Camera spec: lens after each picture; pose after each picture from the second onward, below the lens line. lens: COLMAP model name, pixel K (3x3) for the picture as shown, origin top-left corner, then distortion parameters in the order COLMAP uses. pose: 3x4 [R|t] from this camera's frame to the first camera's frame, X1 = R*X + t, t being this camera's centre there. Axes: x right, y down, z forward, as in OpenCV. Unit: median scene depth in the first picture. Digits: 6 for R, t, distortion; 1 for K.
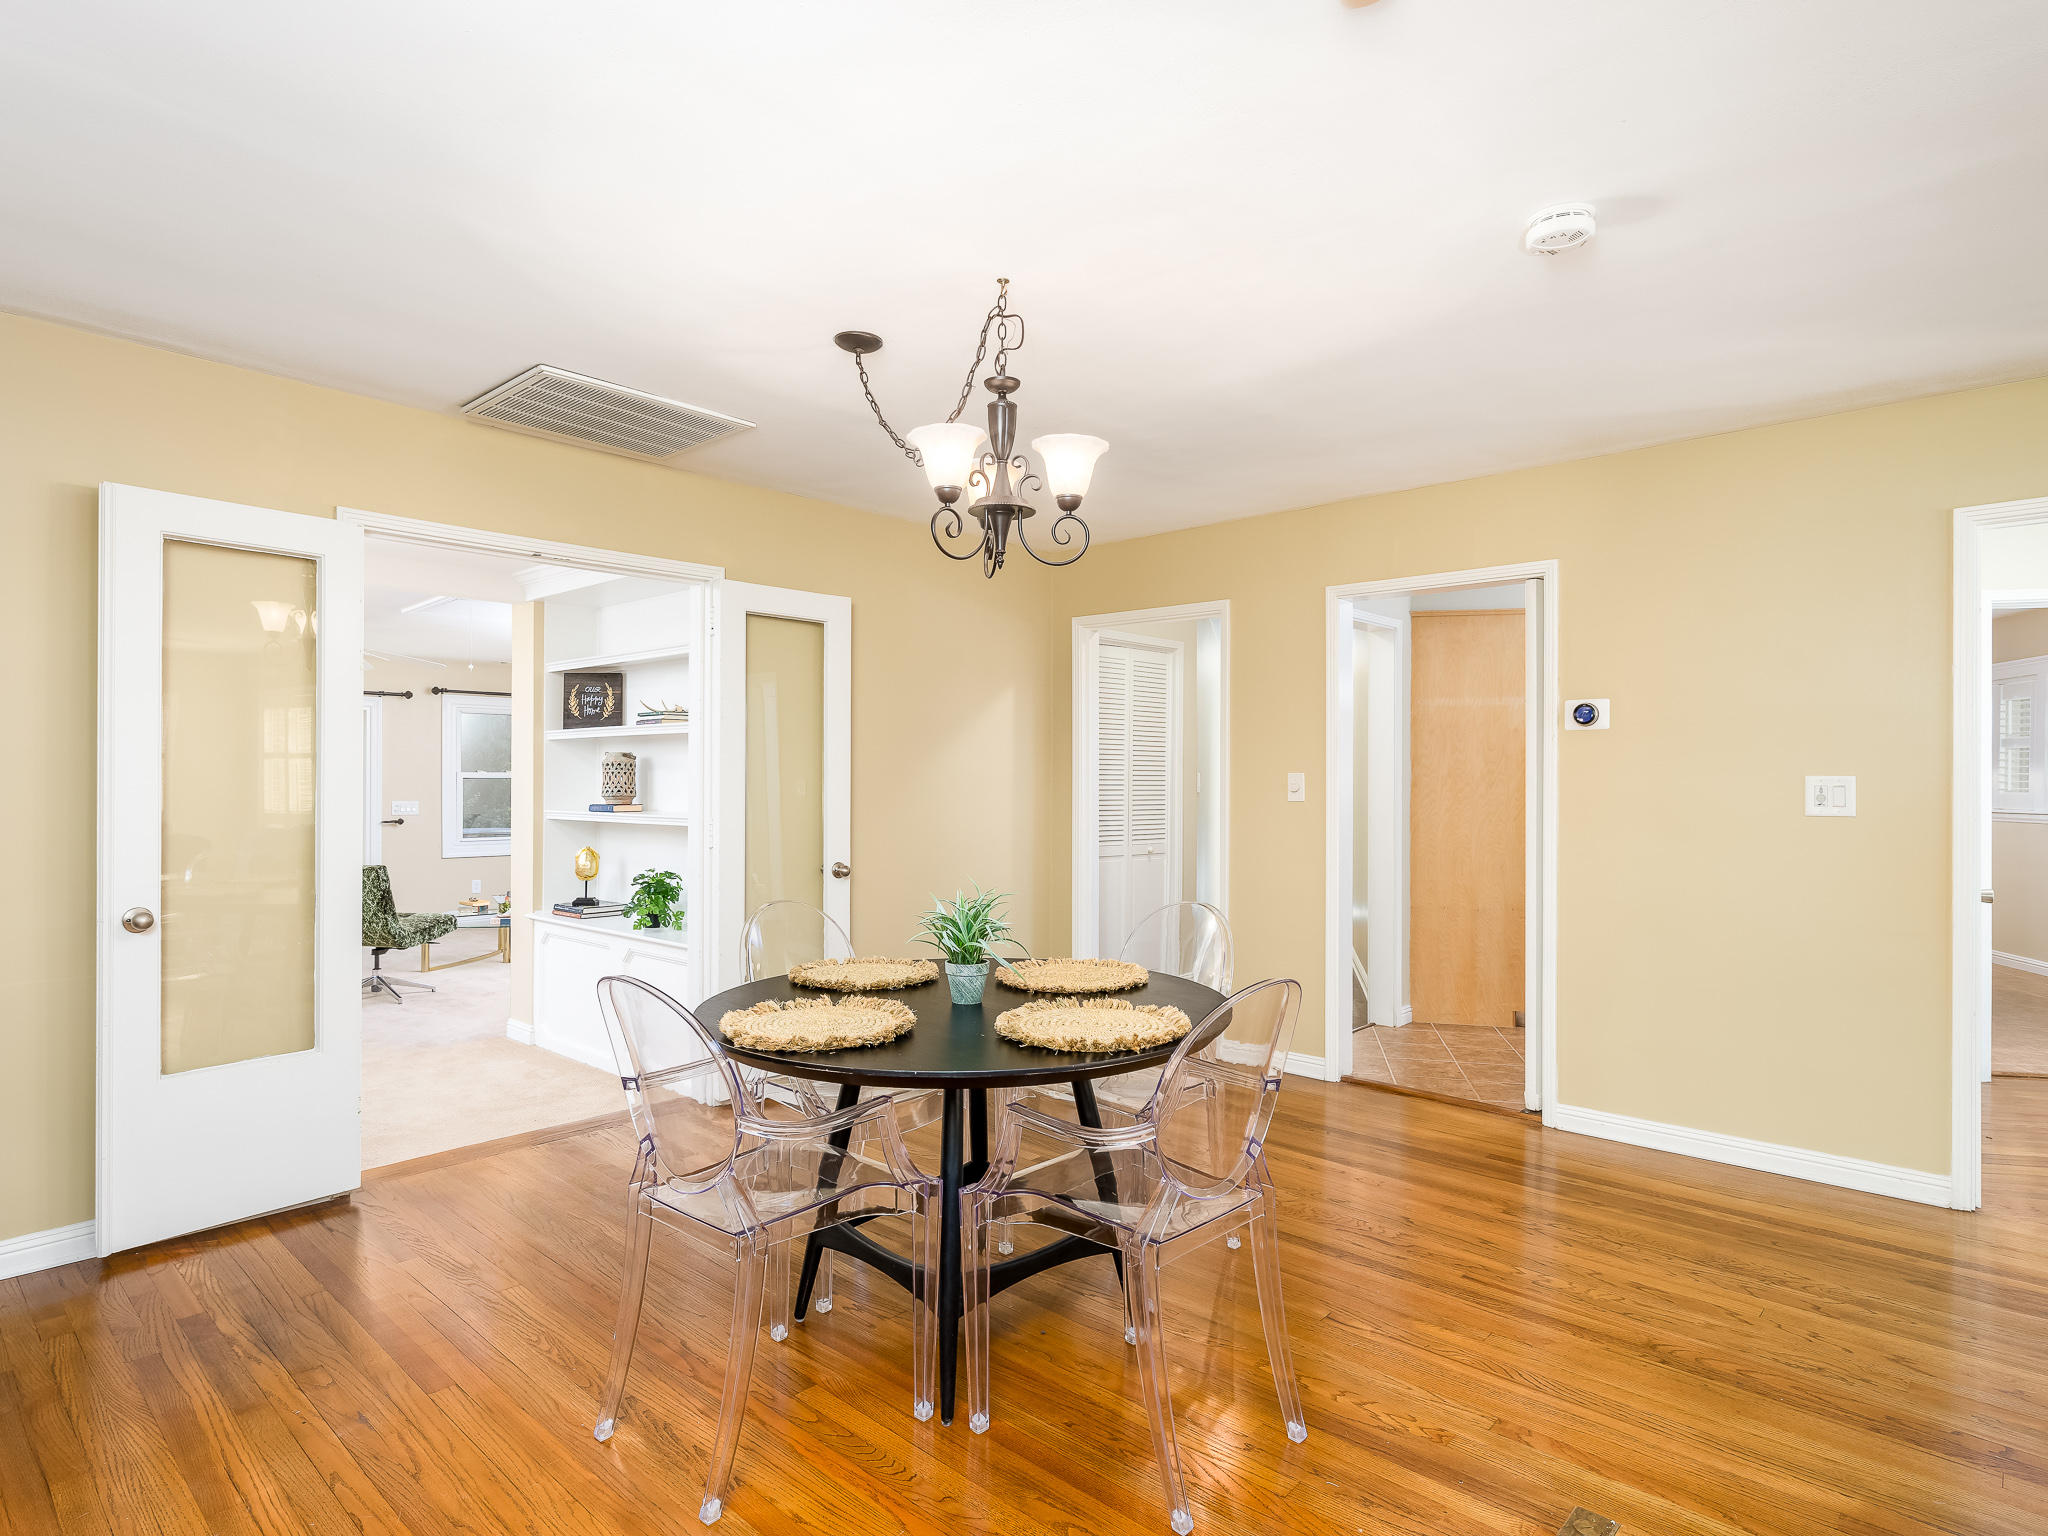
lens RADIAL K [[1070.1, 0, 1034.8], [0, 1070.1, 771.0], [0, 0, 1]] dist [0.001906, -0.000012]
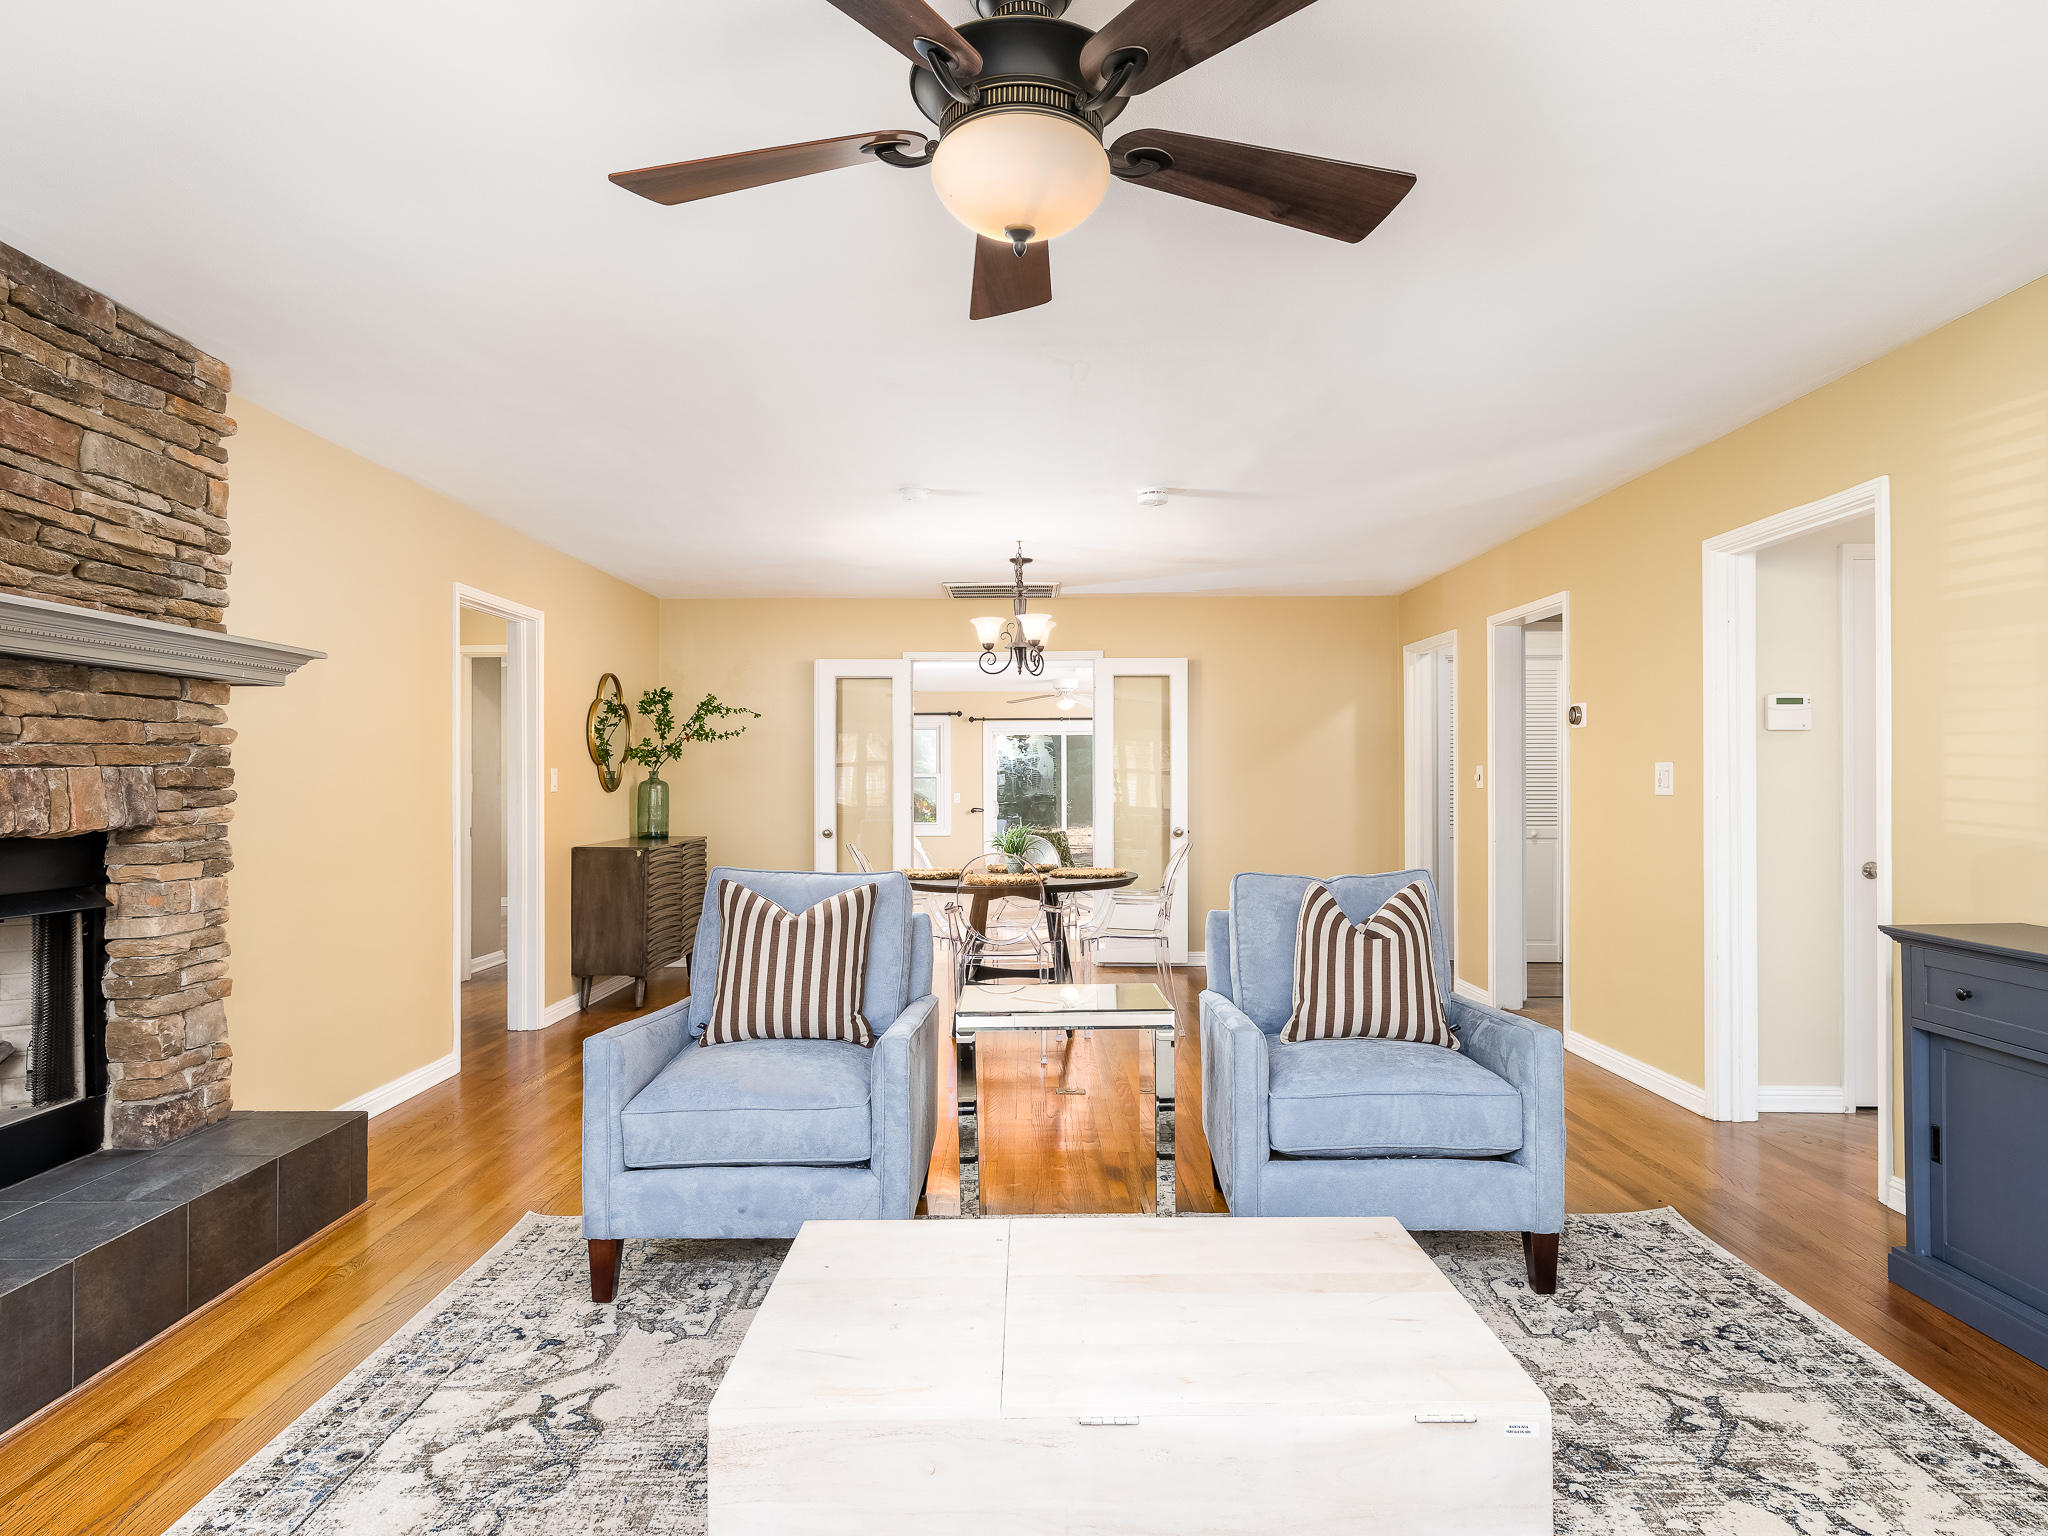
lens RADIAL K [[1070.1, 0, 1034.8], [0, 1070.1, 771.0], [0, 0, 1]] dist [0.001906, -0.000012]
pose [[0.711352, -0.012030, -0.702733, 1.008075], [0.009223, 0.999927, -0.007782, 0.015678], [0.702776, -0.000945, 0.711411, -0.344100]]
